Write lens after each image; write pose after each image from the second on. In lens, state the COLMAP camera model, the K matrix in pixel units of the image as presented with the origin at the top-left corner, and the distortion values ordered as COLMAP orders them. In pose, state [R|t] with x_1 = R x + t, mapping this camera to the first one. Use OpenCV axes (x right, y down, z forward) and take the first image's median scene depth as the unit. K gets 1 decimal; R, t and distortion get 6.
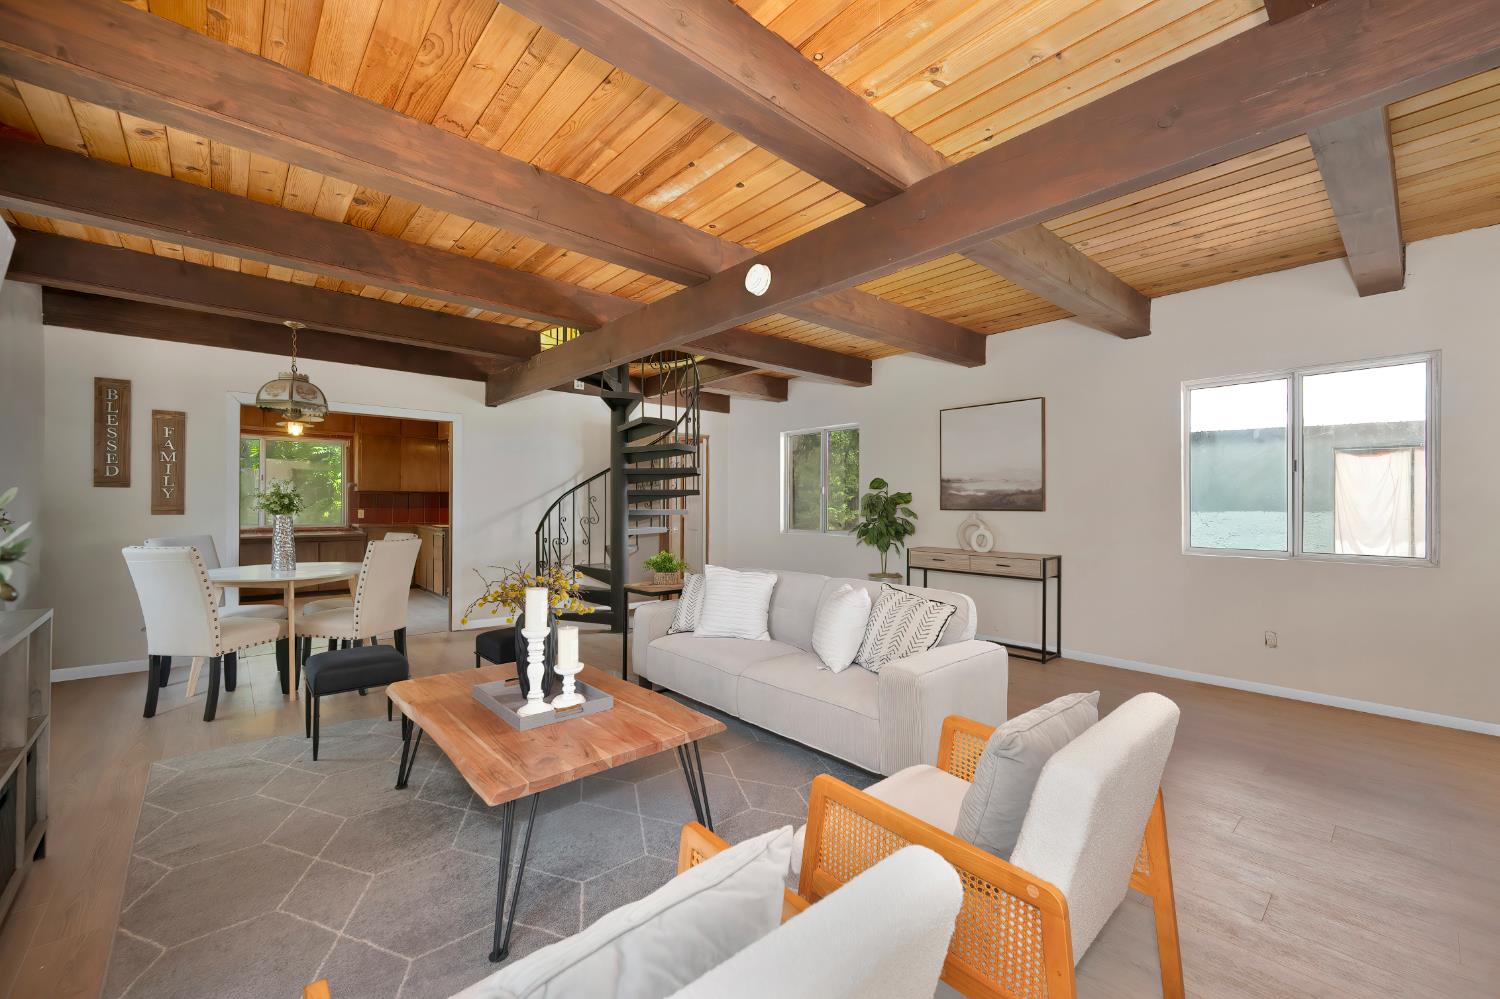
lens RADIAL K [[596.2, 0, 756.1], [0, 596.2, 500.5], [0, 0, 1]] dist [-0.003876, 0.000431]
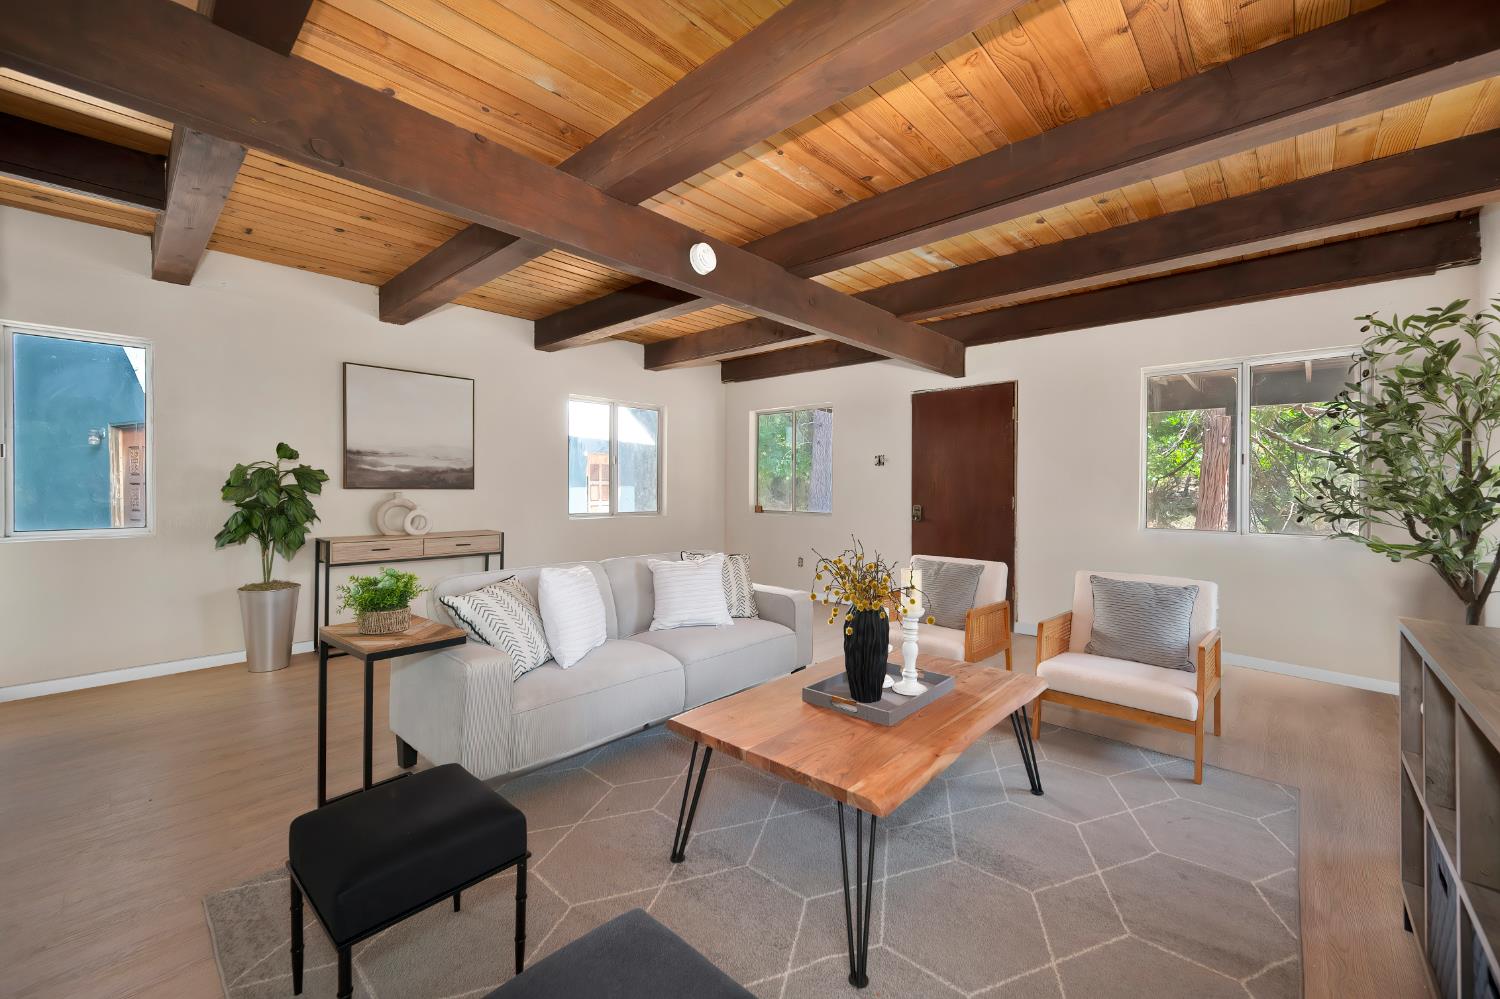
lens RADIAL K [[596.2, 0, 754.7], [0, 596.2, 490.7], [0, 0, 1]] dist [-0.003876, 0.000431]
pose [[-0.107037, -0.006431, 0.994234, -0.577609], [-0.005304, 0.999969, 0.005897, 0.011743], [-0.994241, -0.004642, -0.107068, 0.590674]]
